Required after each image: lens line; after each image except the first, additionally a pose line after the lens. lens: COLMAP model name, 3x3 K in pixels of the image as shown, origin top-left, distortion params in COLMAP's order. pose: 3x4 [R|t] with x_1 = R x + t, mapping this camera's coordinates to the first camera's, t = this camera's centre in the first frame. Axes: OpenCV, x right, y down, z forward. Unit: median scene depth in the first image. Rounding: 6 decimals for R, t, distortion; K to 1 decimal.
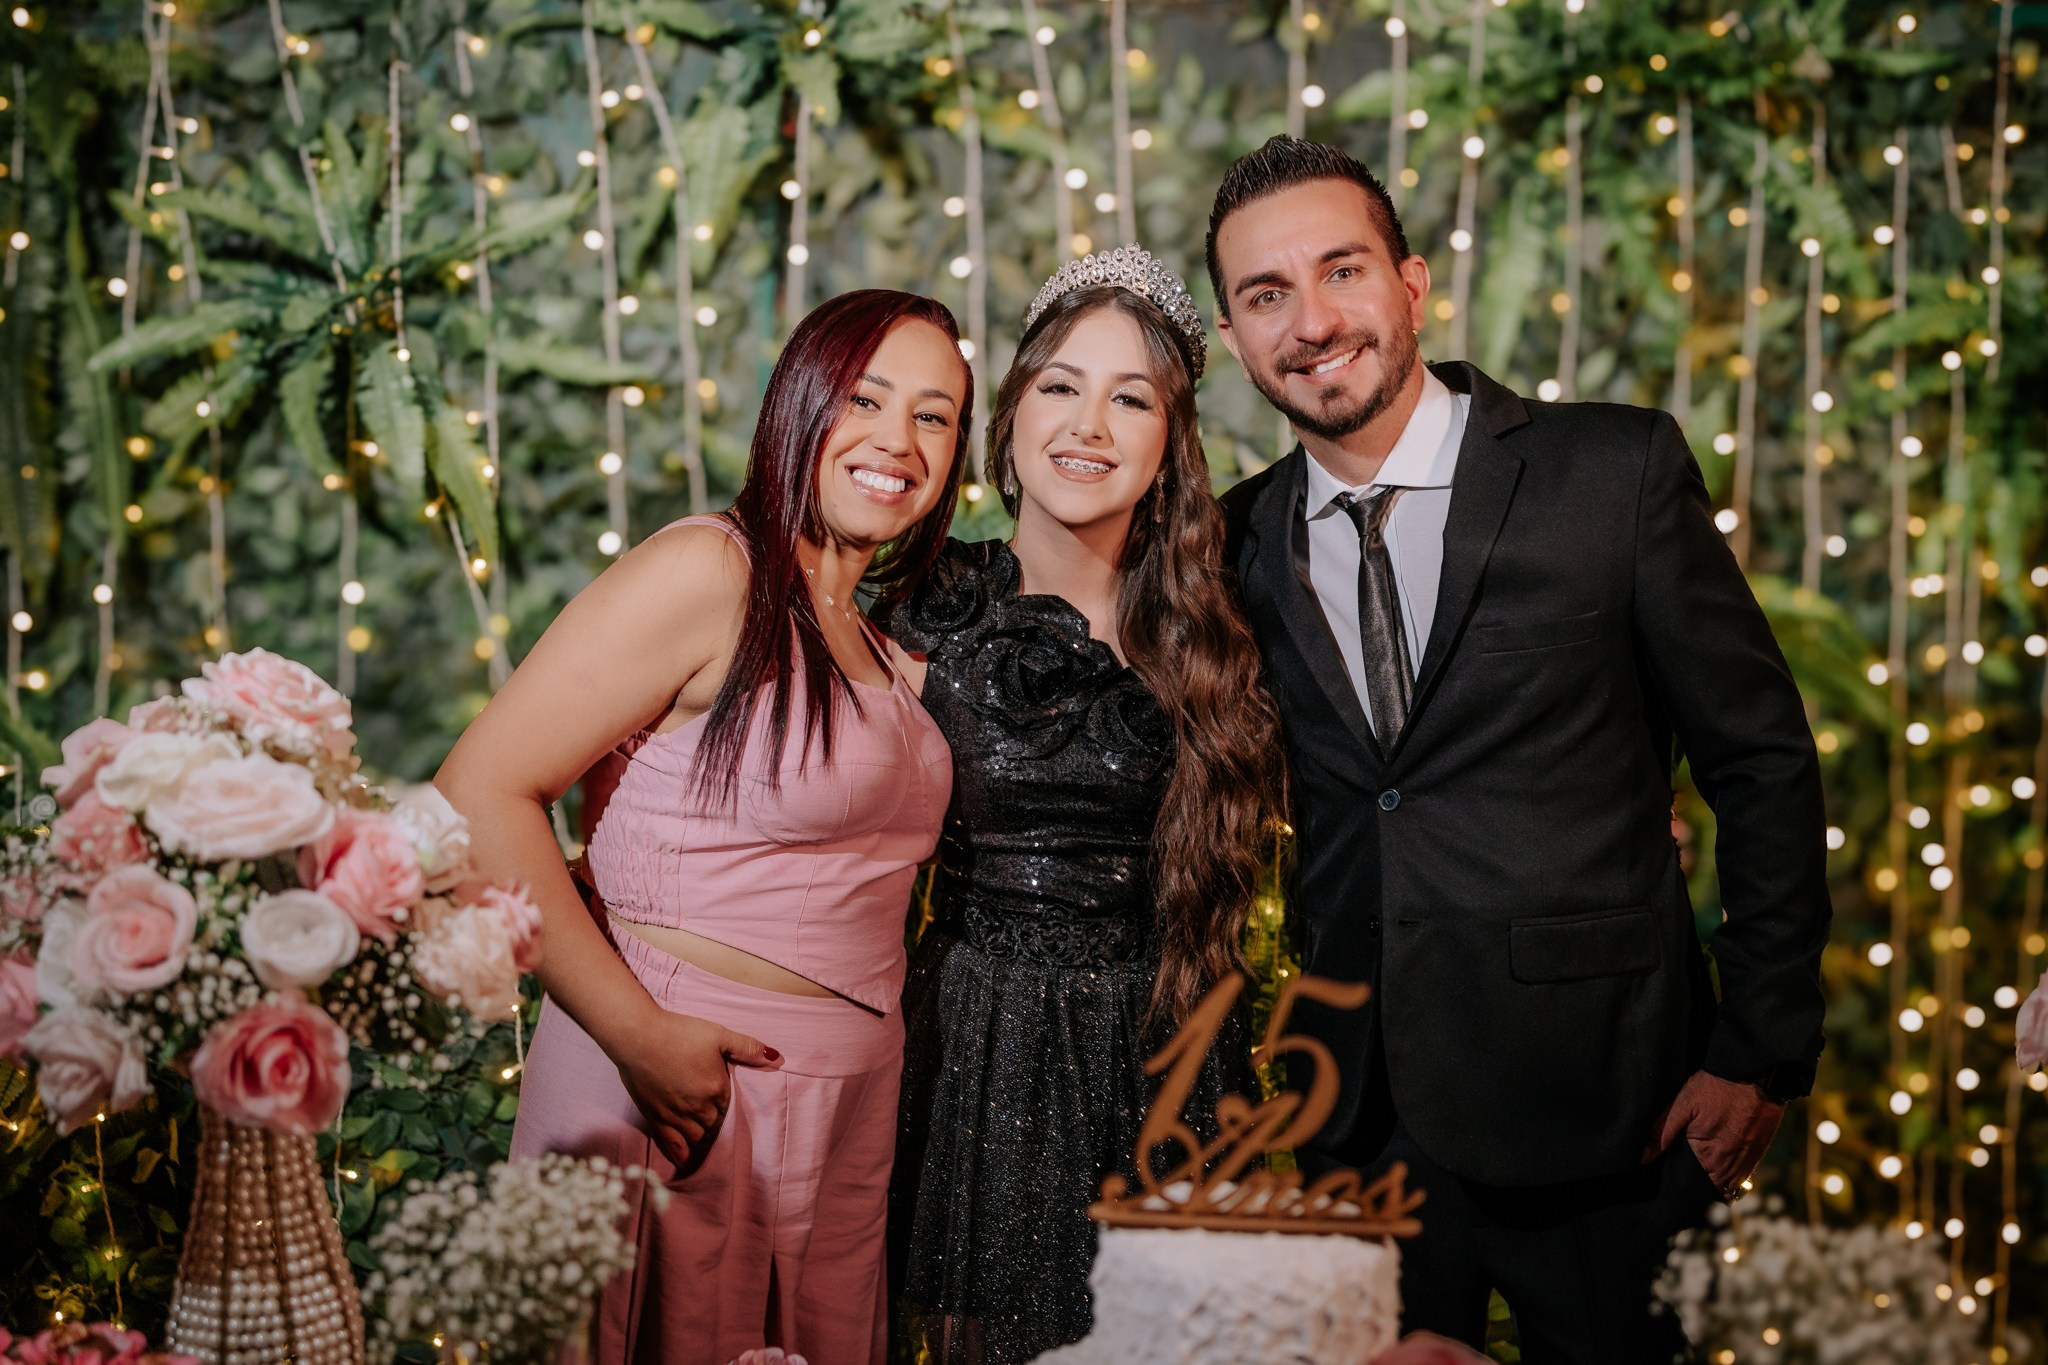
lens RADIAL K [[2196.1, 0, 1049.0], [0, 2196.1, 682.4], [0, 0, 1]] dist [-0.004743, 0.001631]
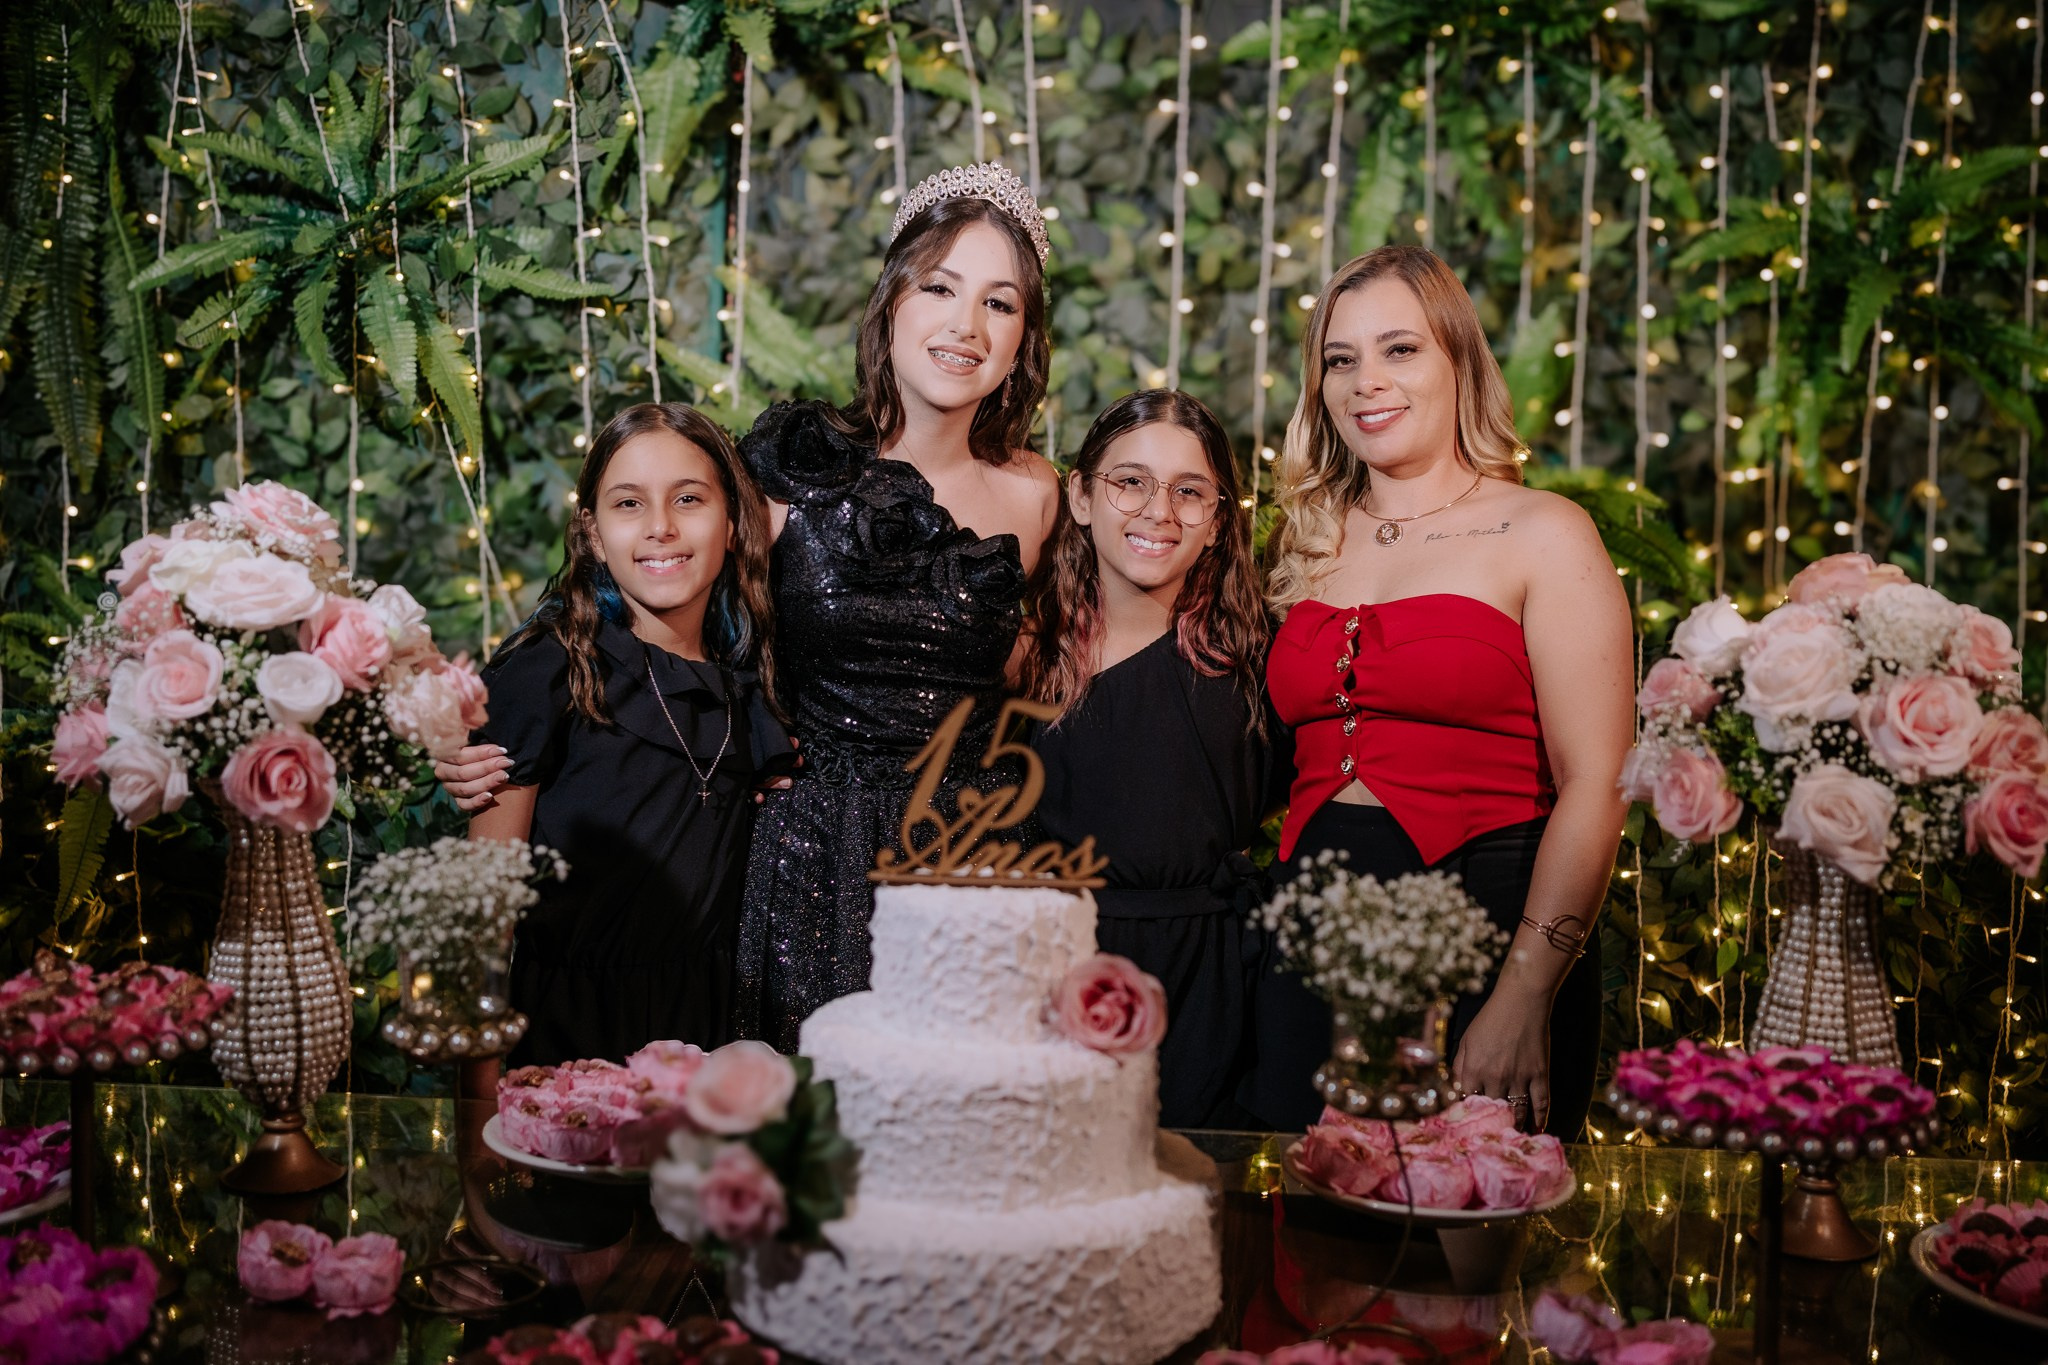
lens RADIAL K [[2232.7, 0, 1026.7], [0, 2232.7, 674.9], [0, 0, 1]] dist [-0.004761, -0.003717]
pose [[0.999690, -0.000780, -0.024897, 0.060851], [0.001284, 0.999794, 0.020247, 0.034980], [0.024876, -0.020273, 0.999485, -0.156712]]
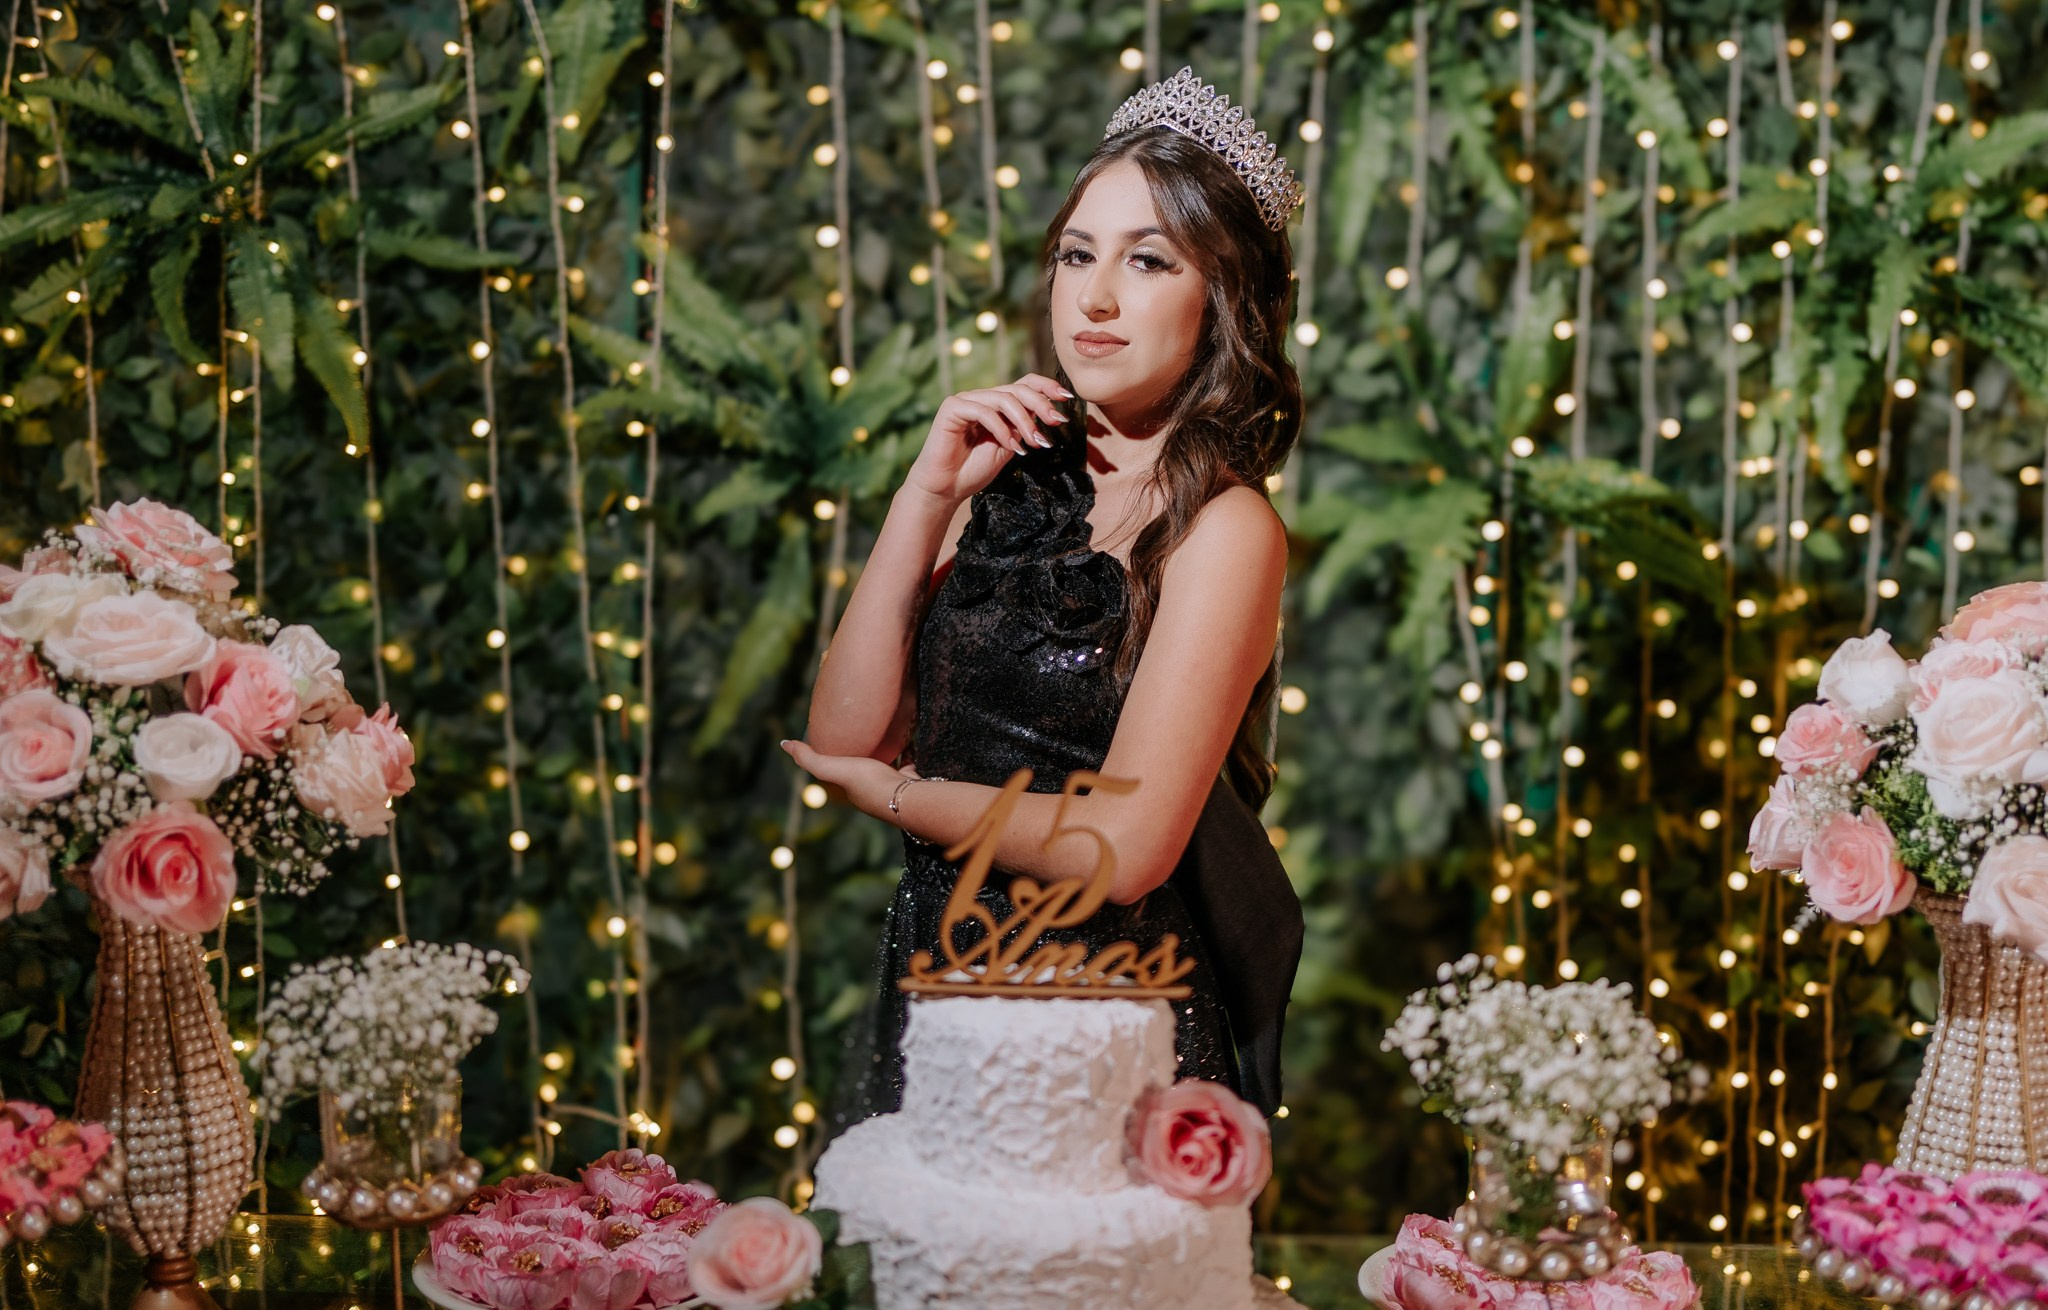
lens RADIAL K [[2260.3, 0, 1039.8], [0, 2260.3, 687.1], [0, 0, 1]] dist [-0.005477, -0.010218]
pose [[0.999271, -0.006909, 0.037549, 0.018875], [0.005457, 0.999238, 0.038648, 0.017428], [-0.037787, -0.038415, 0.998547, -0.063118]]
